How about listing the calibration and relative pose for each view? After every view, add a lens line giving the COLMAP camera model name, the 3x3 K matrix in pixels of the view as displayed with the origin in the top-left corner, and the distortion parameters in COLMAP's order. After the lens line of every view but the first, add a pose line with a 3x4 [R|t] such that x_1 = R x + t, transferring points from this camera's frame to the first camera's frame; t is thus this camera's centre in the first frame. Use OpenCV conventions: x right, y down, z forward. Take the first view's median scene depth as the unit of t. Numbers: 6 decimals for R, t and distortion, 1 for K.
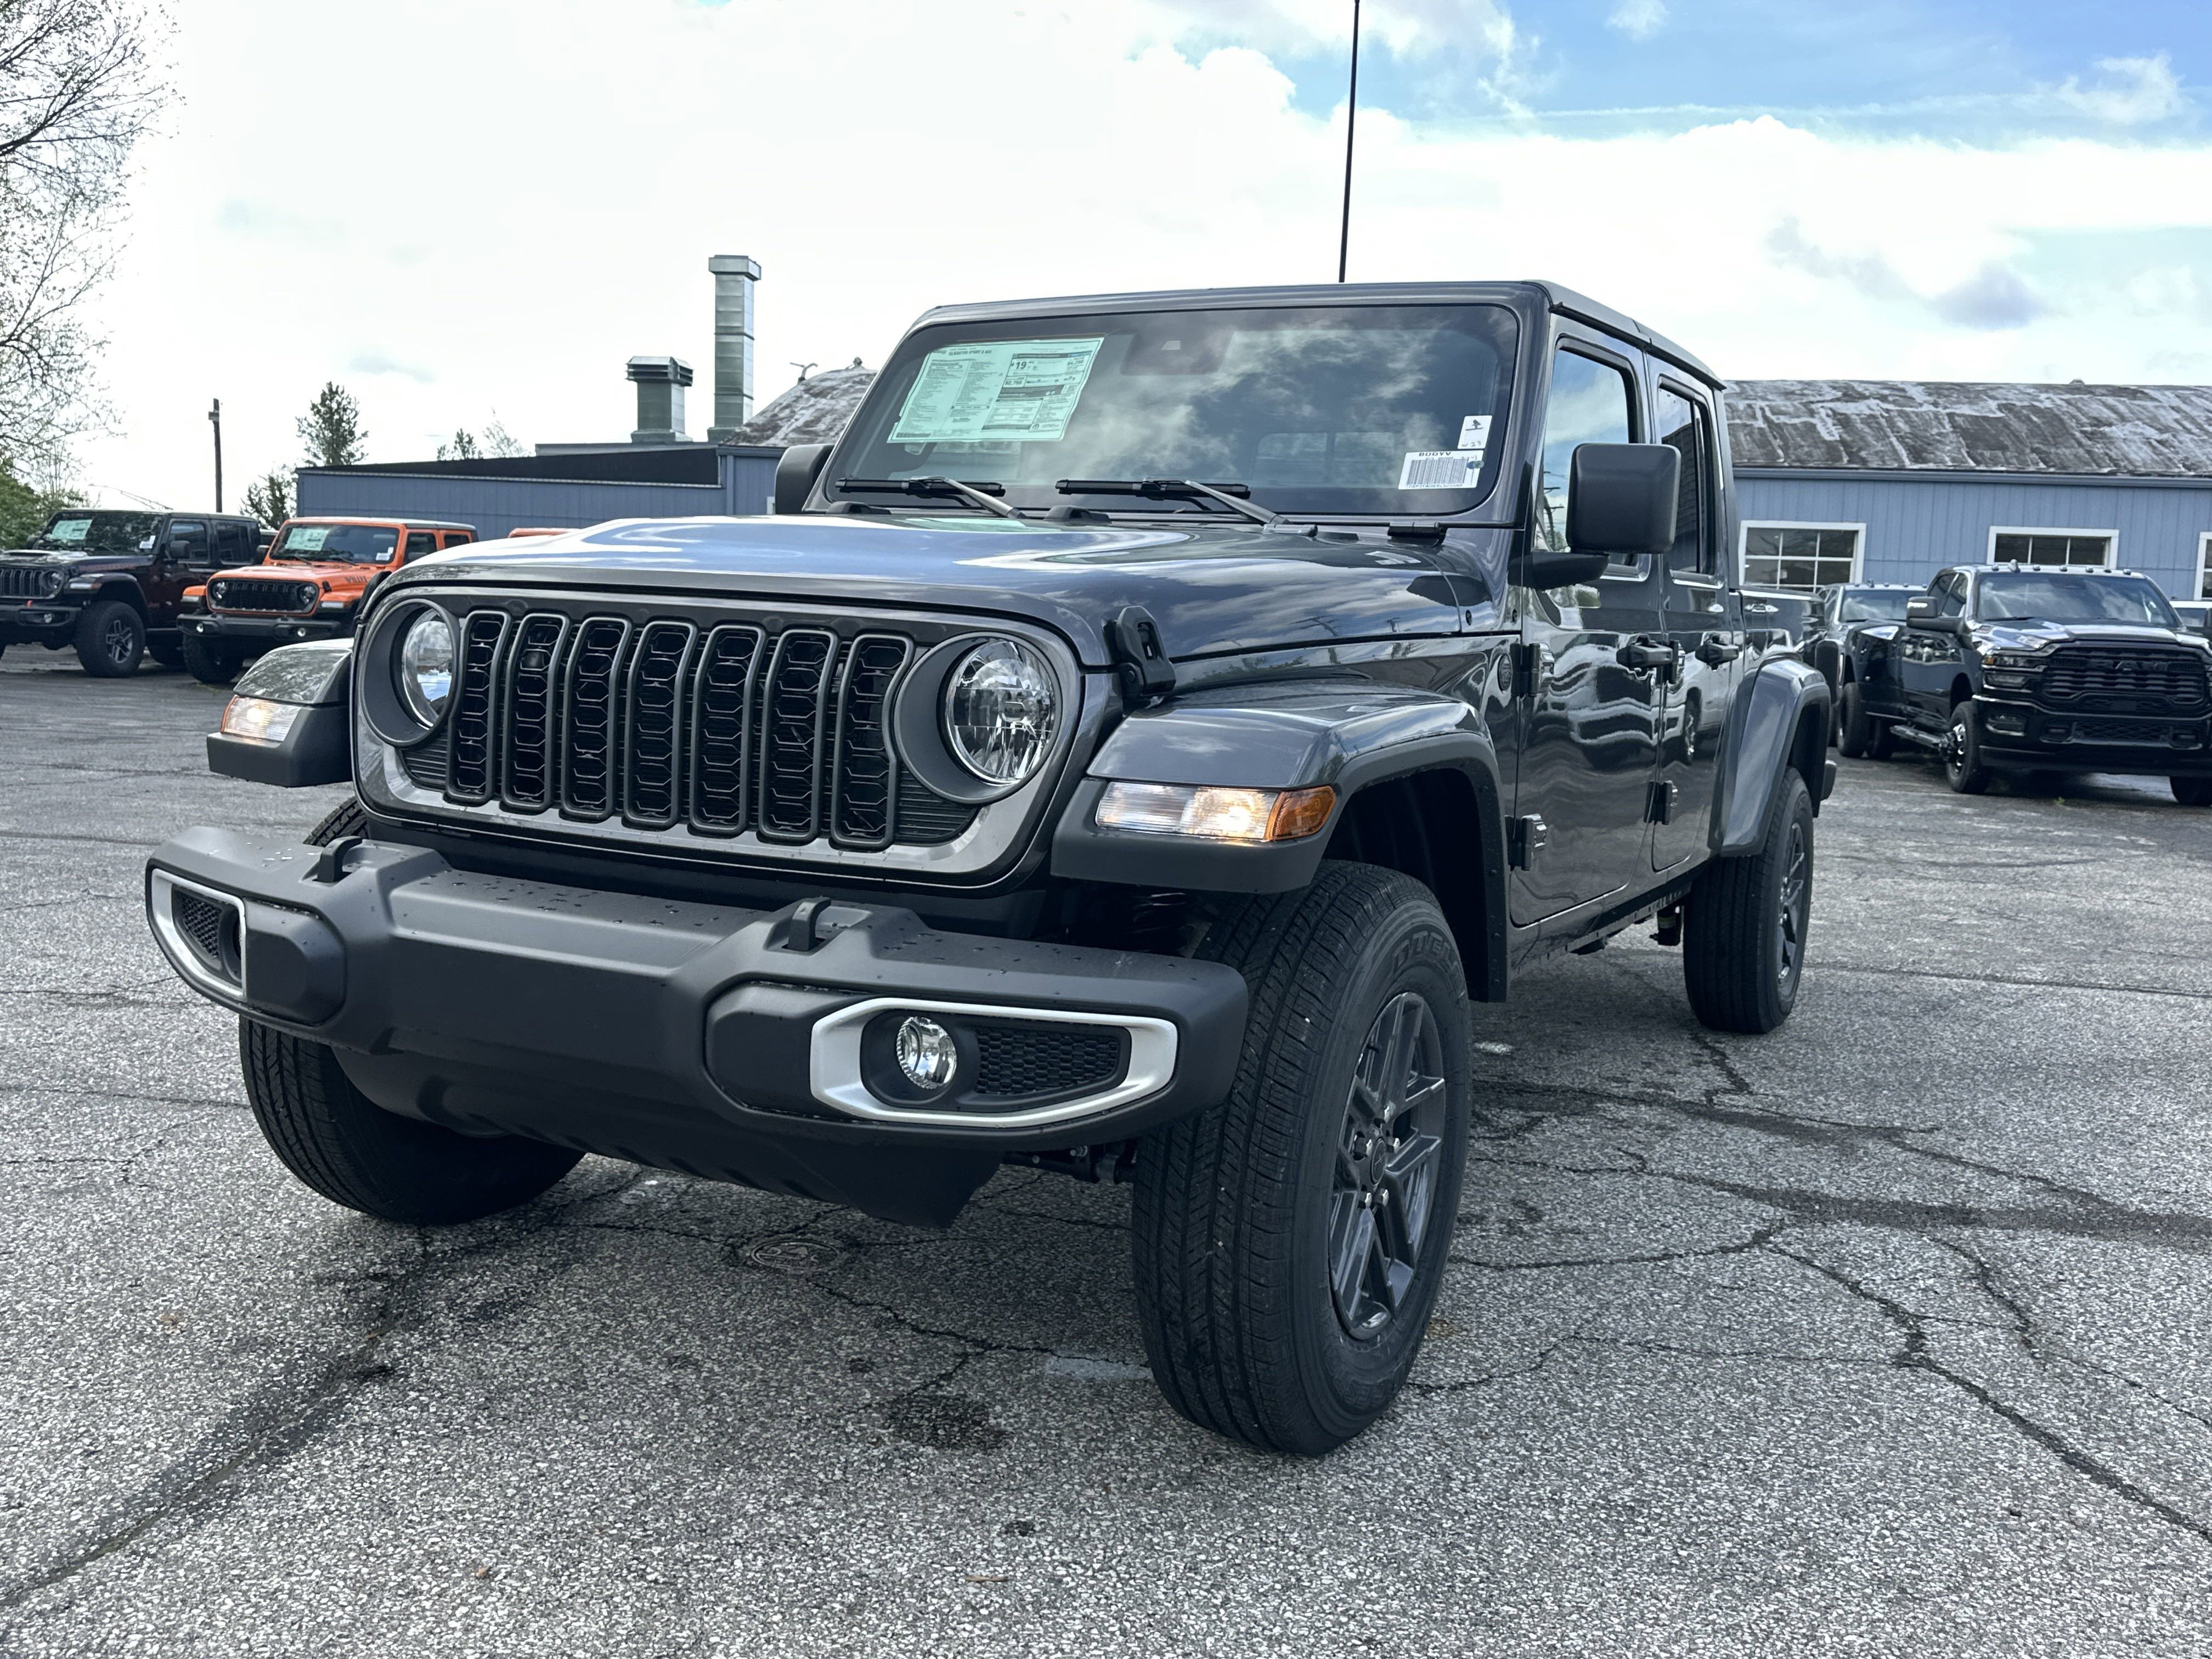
lens RADIAL K [[1994.4, 0, 1106.0], [0, 1994.4, 829.5], [0, 0, 1]] dist [0.136871, -0.258569]
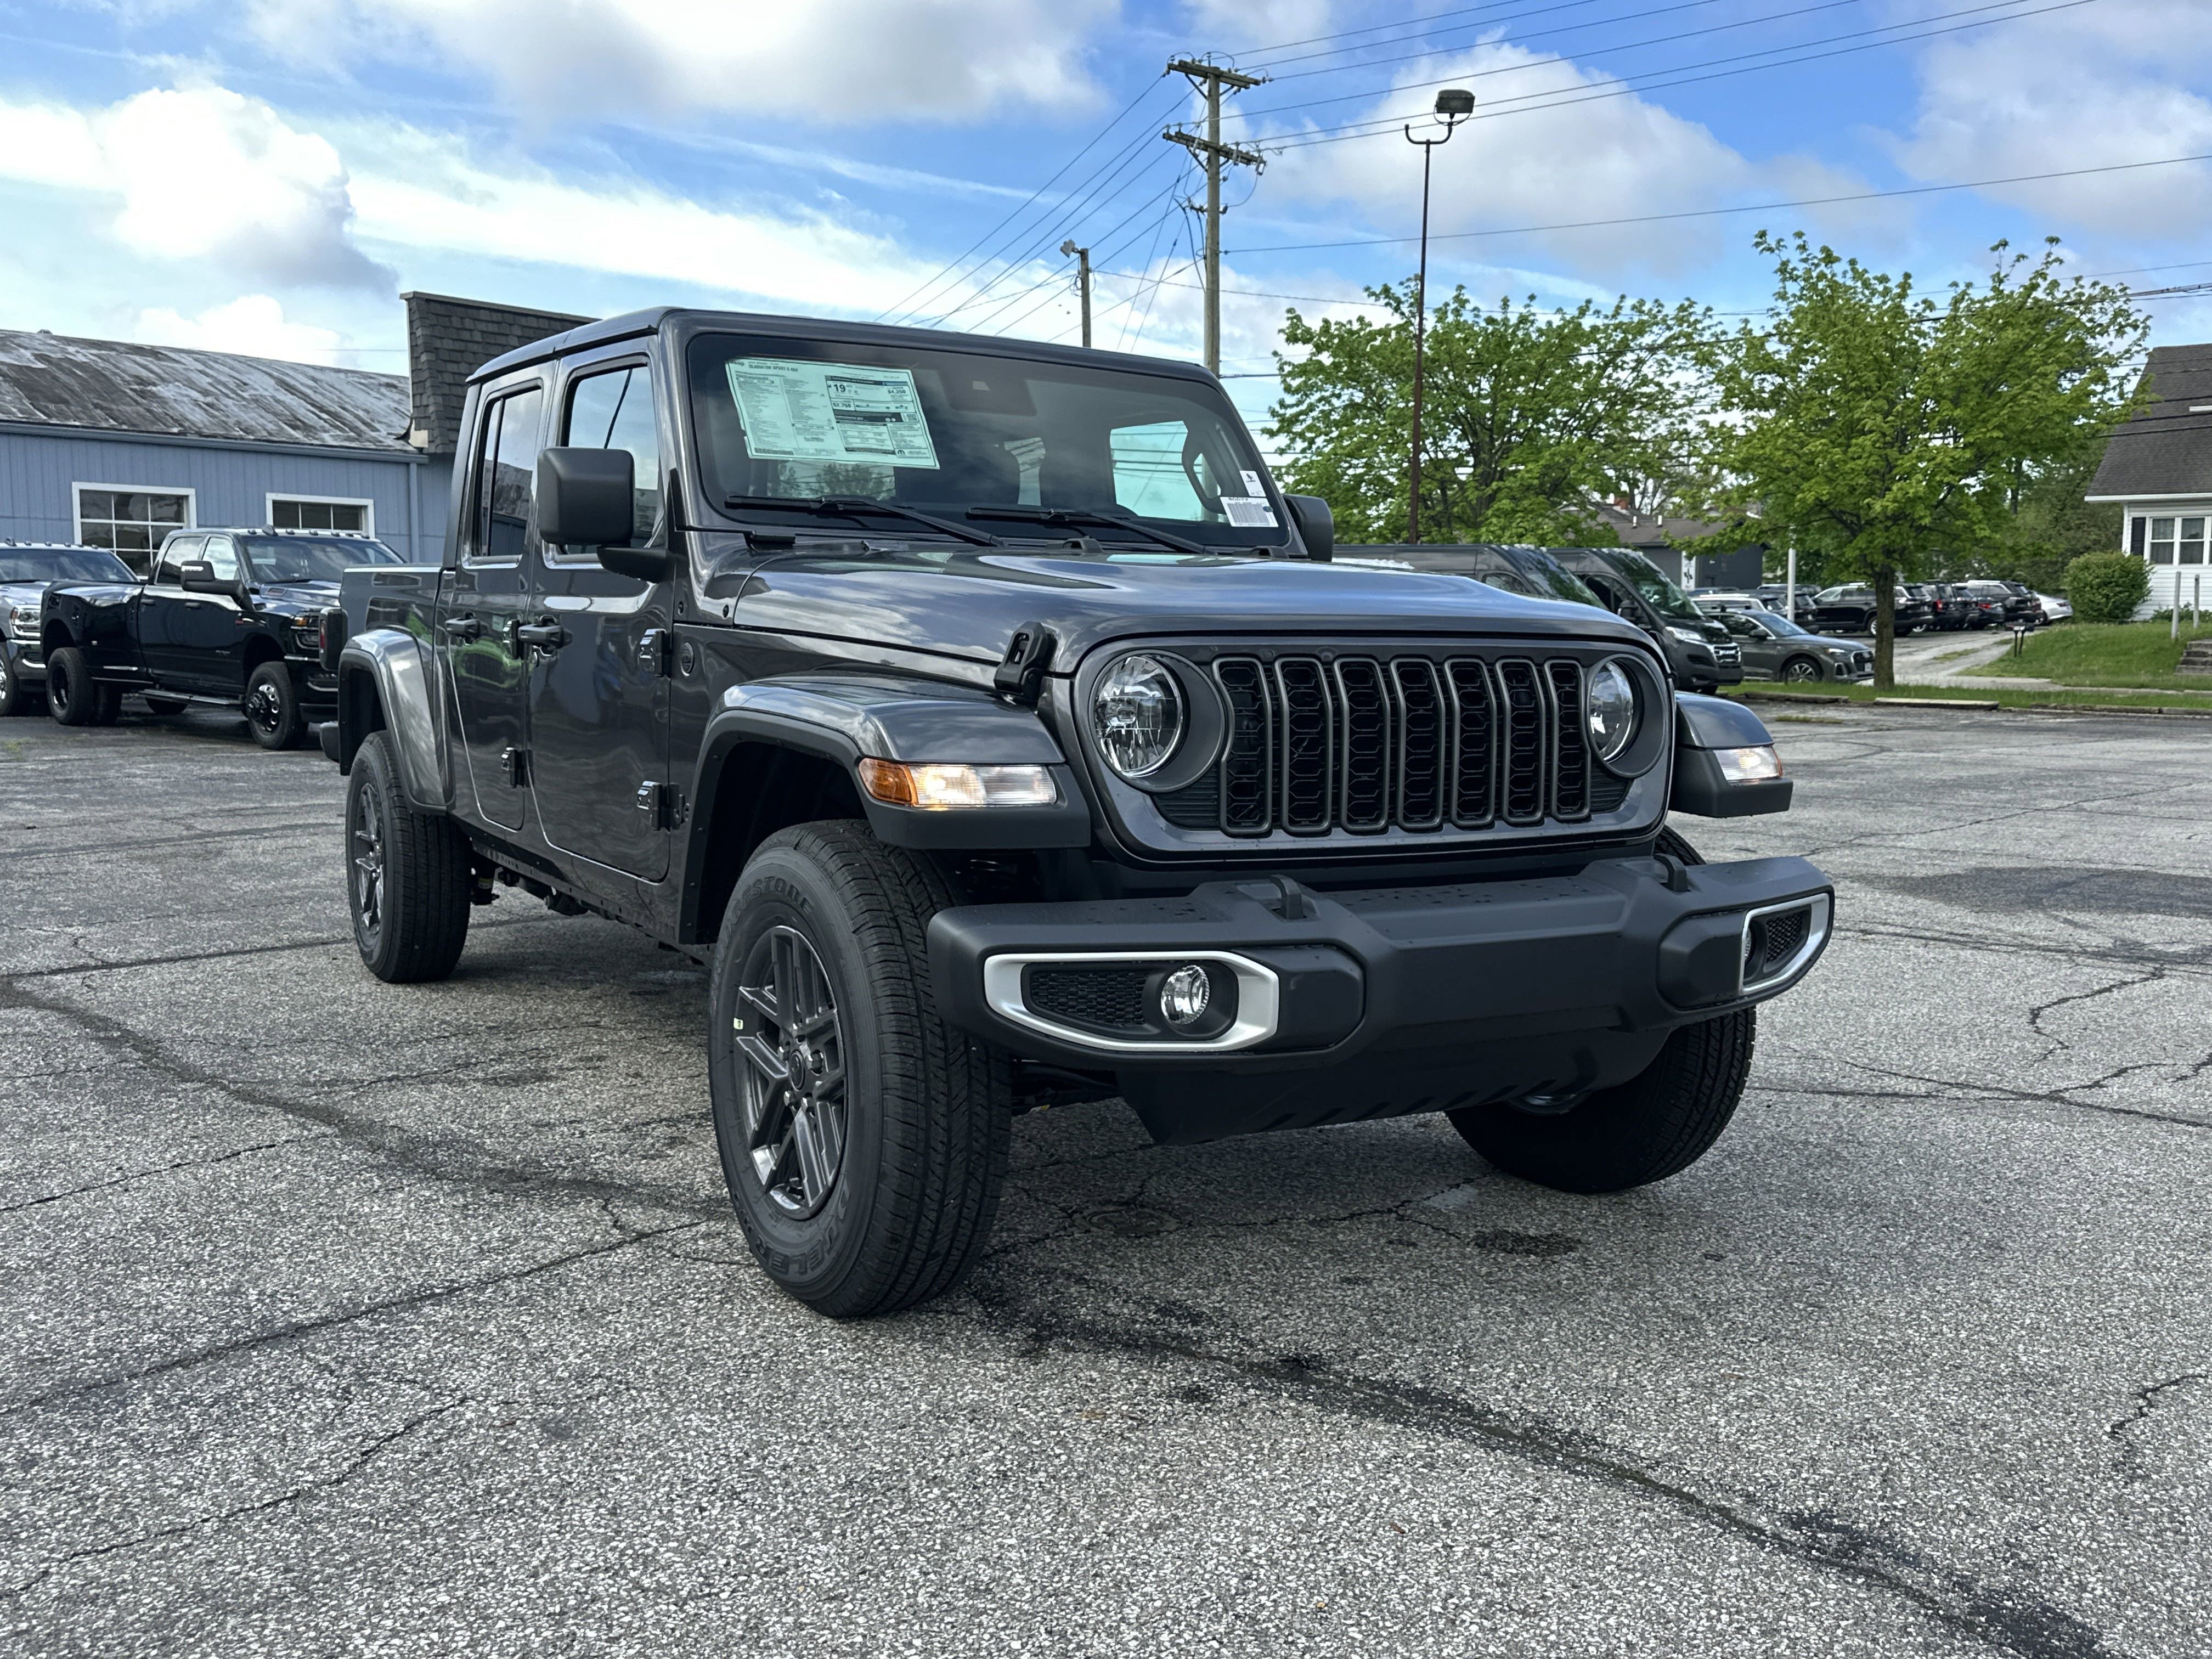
lens RADIAL K [[2006.6, 0, 1106.0], [0, 2006.6, 829.5], [0, 0, 1]] dist [0.157131, -0.305420]
pose [[0.502632, -0.120679, 0.856036, -1.099525], [0.097270, 0.991816, 0.082708, -0.096521], [-0.859011, 0.041695, 0.510257, 0.441210]]
